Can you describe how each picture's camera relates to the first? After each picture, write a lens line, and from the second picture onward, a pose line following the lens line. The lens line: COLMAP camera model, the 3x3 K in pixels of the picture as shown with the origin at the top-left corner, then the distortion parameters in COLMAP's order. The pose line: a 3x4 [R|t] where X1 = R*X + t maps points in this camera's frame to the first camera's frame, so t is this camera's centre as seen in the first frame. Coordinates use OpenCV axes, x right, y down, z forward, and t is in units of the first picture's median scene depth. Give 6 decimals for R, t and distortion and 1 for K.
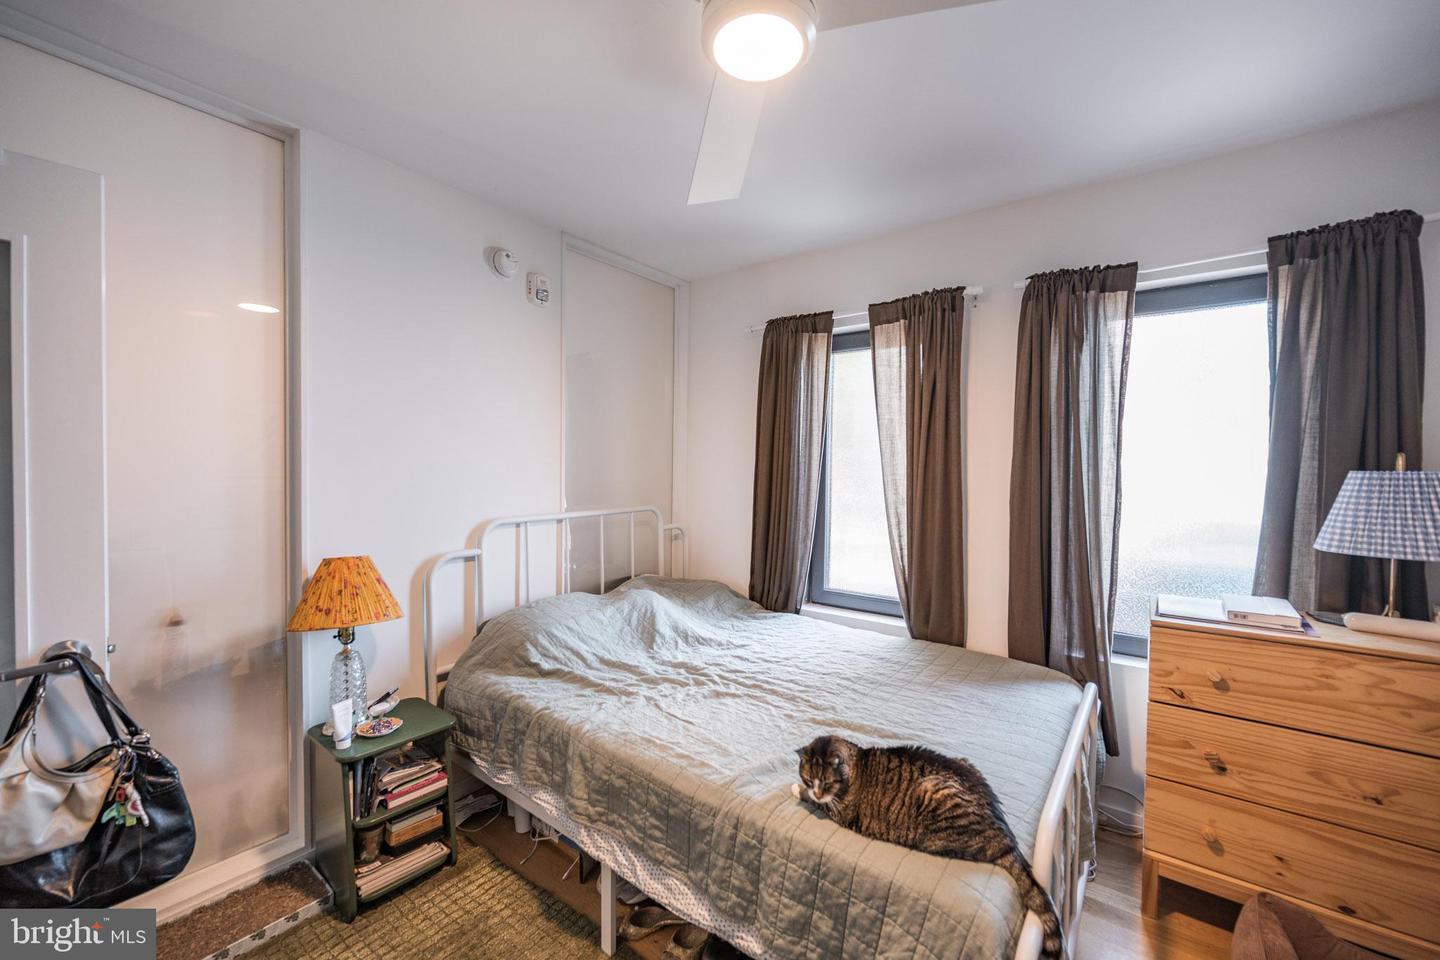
lens RADIAL K [[583.2, 0, 723.6], [0, 583.2, 476.5], [0, 0, 1]] dist [-0.006957, -0.000459]
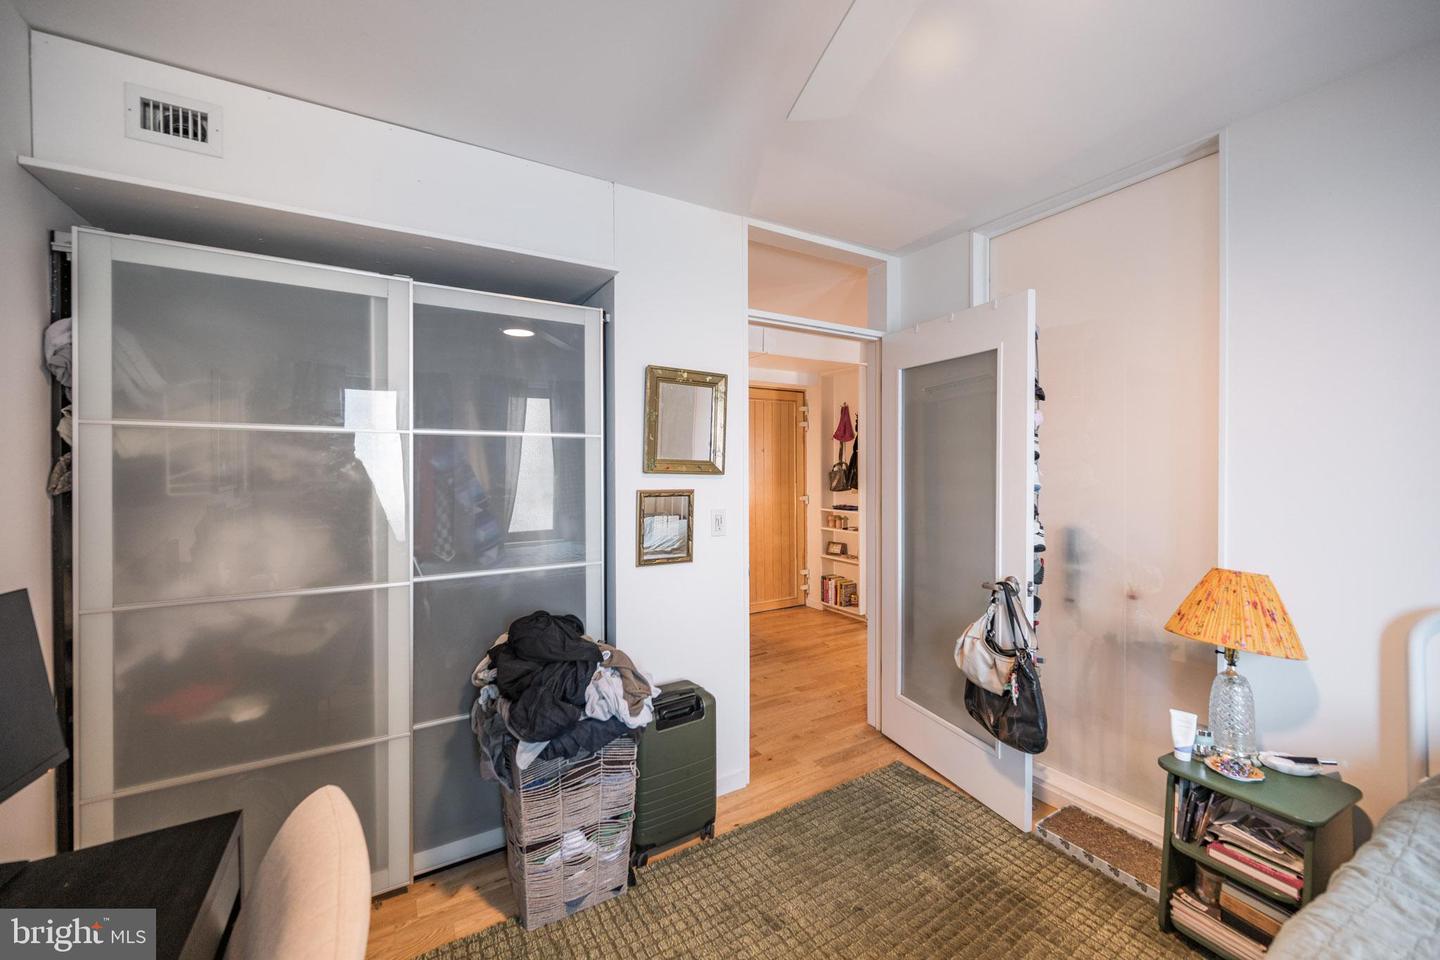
lens RADIAL K [[583.2, 0, 725.1], [0, 583.2, 472.5], [0, 0, 1]] dist [-0.006957, -0.000459]
pose [[-0.388847, -0.000727, -0.921302, 0.358262], [-0.025522, 0.999624, 0.009983, -0.004704], [0.920949, 0.027395, -0.388719, 0.429767]]
